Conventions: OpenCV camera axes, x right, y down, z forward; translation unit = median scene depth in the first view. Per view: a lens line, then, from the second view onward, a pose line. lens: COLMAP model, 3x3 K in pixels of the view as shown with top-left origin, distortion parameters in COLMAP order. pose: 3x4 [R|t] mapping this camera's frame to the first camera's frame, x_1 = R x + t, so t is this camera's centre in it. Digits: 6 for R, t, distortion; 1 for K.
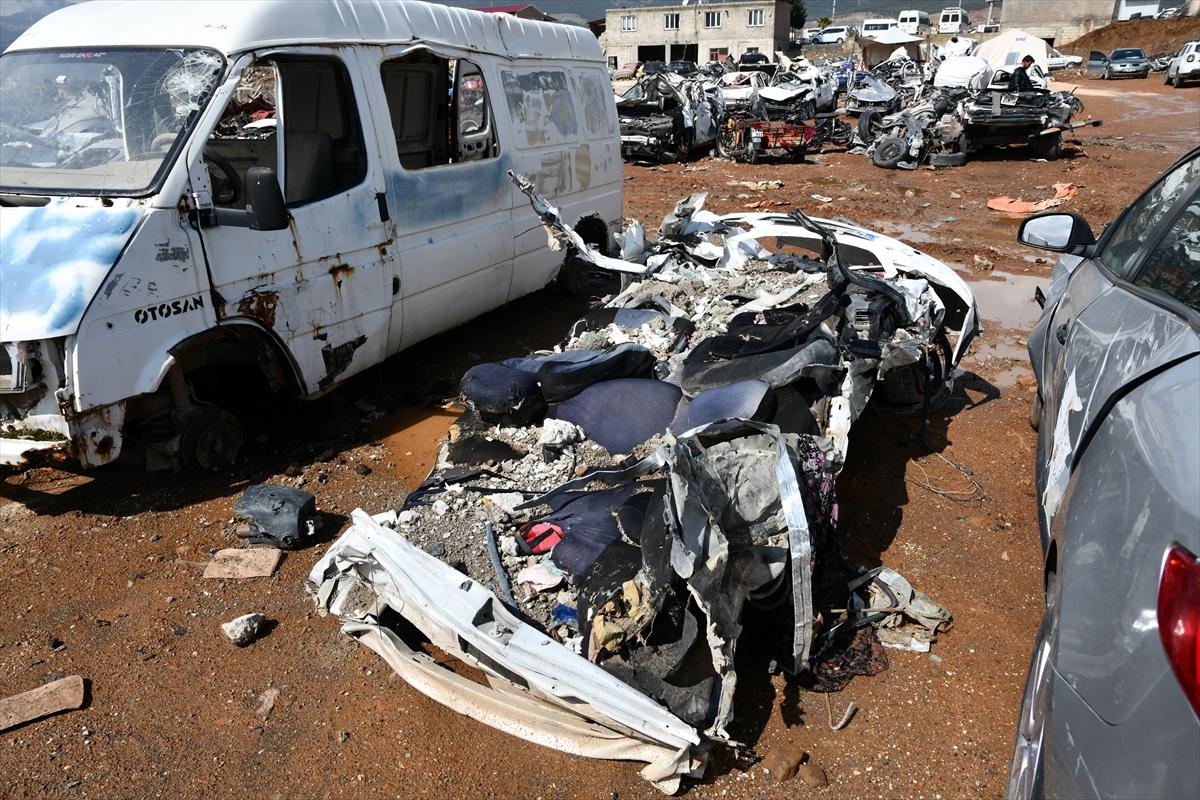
lens RADIAL K [[825.9, 0, 596.4], [0, 825.9, 402.7], [0, 0, 1]] dist [-0.111580, 0.091290]
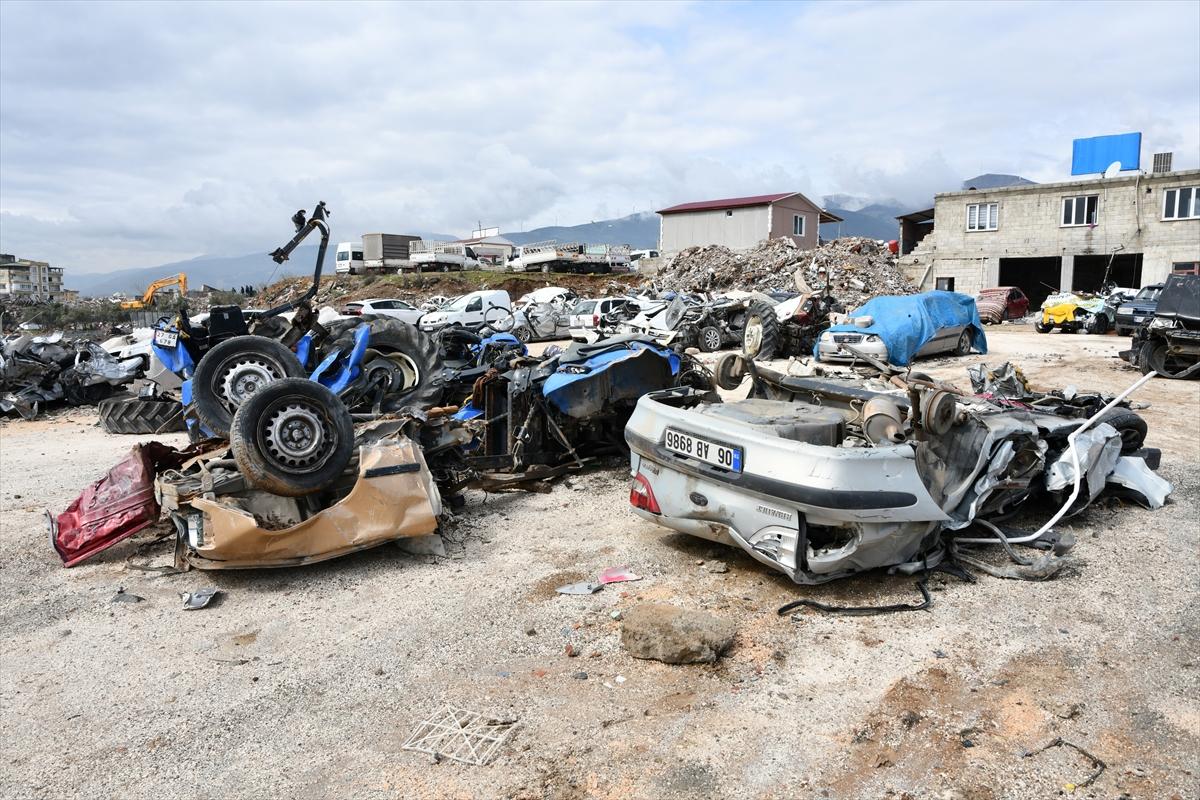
lens RADIAL K [[825.9, 0, 596.4], [0, 825.9, 402.7], [0, 0, 1]] dist [-0.111580, 0.091290]
pose [[0.939502, 0.062918, -0.336716, -0.011159], [-0.147240, 0.961719, -0.231122, -0.208816], [0.309285, 0.266717, 0.912801, 0.508390]]
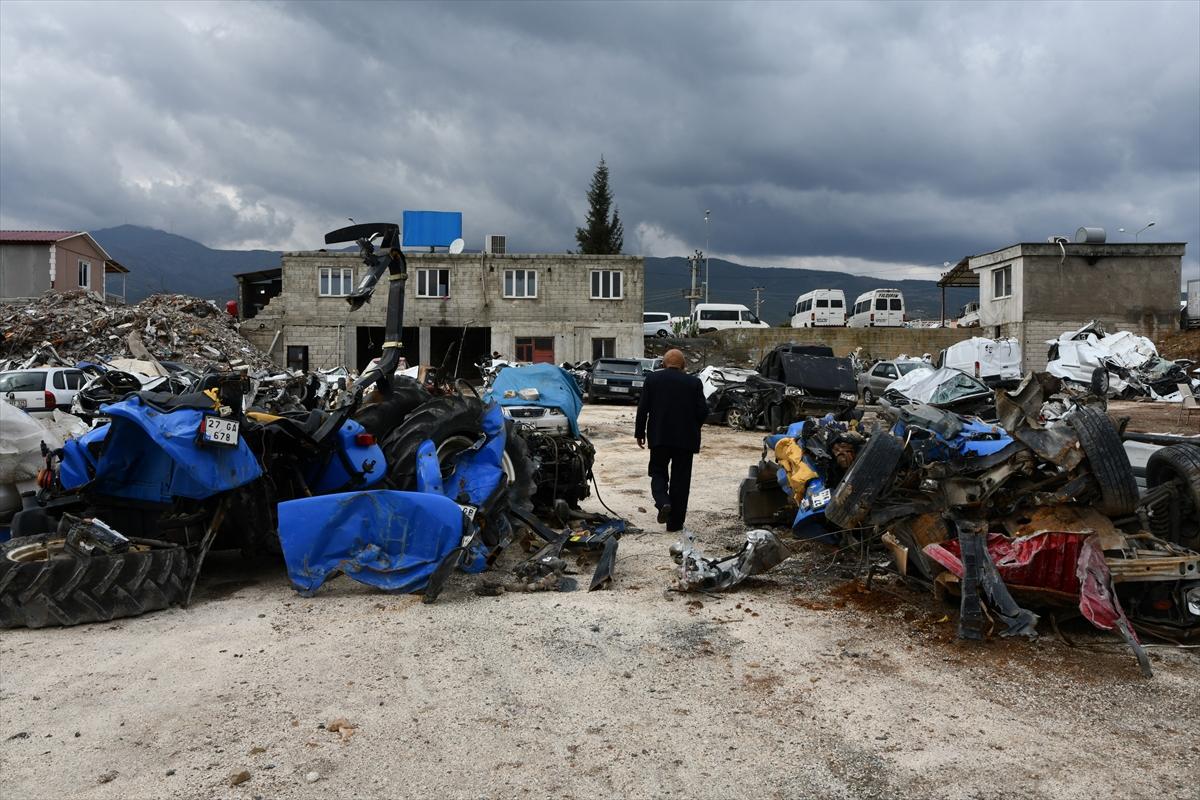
lens RADIAL K [[974.5, 0, 600.0], [0, 974.5, 400.0], [0, 0, 1]] dist [-0.103766, 0.164134]
pose [[0.855787, 0.014756, 0.517118, -0.126226], [0.171349, 0.935085, -0.310250, -0.208387], [-0.488128, 0.354115, 0.797705, 0.515204]]
